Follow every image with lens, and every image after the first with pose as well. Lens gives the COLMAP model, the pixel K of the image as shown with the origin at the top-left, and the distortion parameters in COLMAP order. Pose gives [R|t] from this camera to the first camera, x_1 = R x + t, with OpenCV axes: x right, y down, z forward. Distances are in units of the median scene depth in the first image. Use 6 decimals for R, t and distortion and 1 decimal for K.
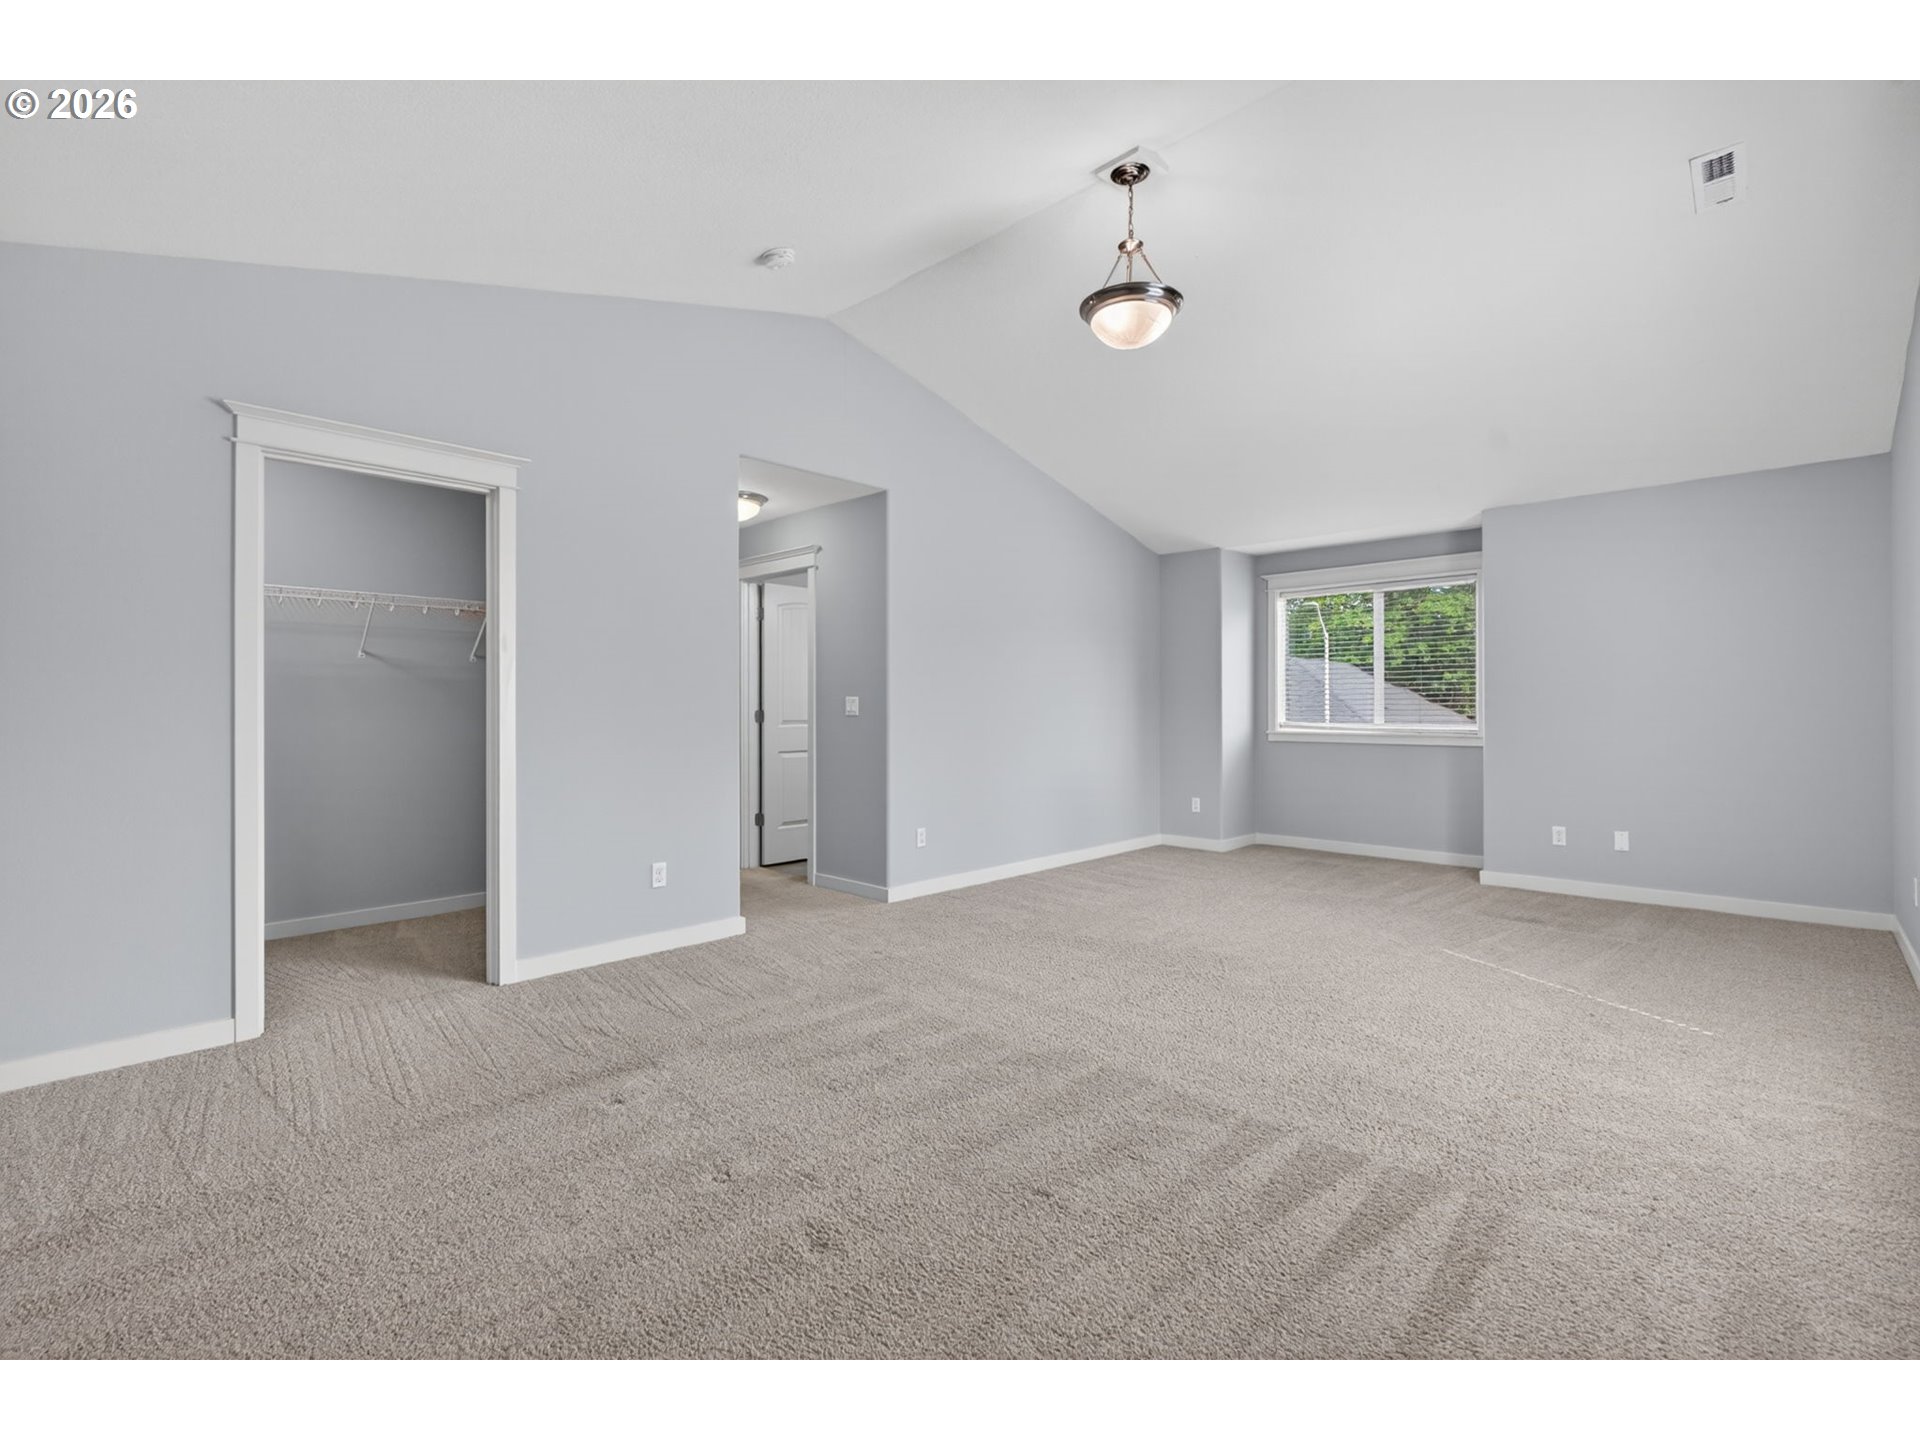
lens RADIAL K [[873.7, 0, 942.7], [0, 873.7, 734.2], [0, 0, 1]] dist [-0.000923, -0.000536]
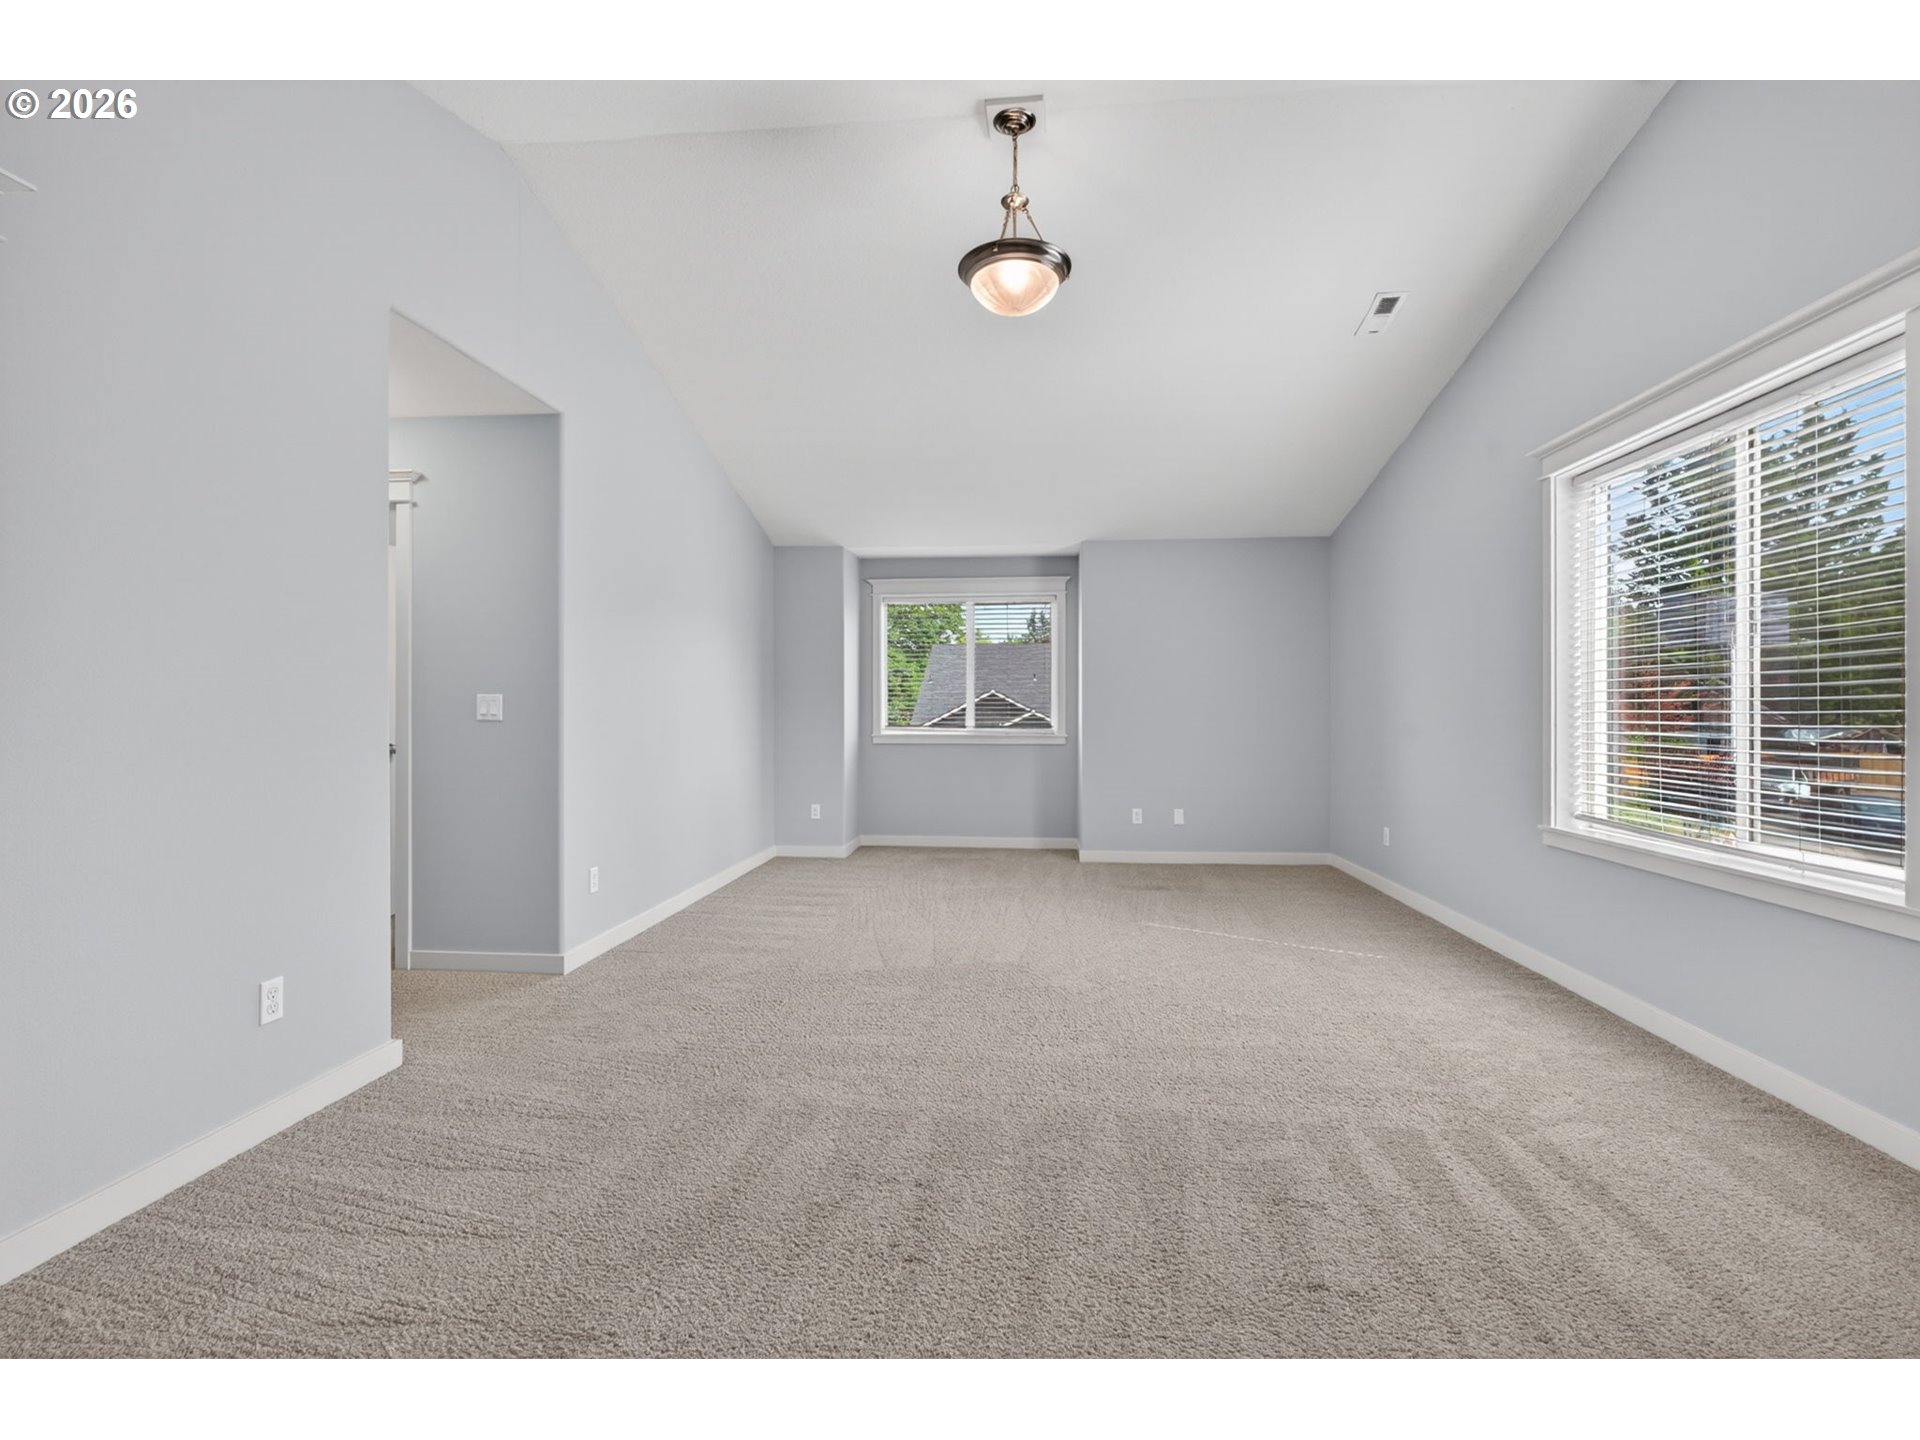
lens RADIAL K [[873.7, 0, 942.7], [0, 873.7, 734.2], [0, 0, 1]] dist [-0.000923, -0.000536]
pose [[0.780493, -0.015266, 0.624978, -0.335262], [0.016835, 0.999853, 0.003398, -0.007930], [-0.624938, 0.007870, 0.780635, 0.275458]]
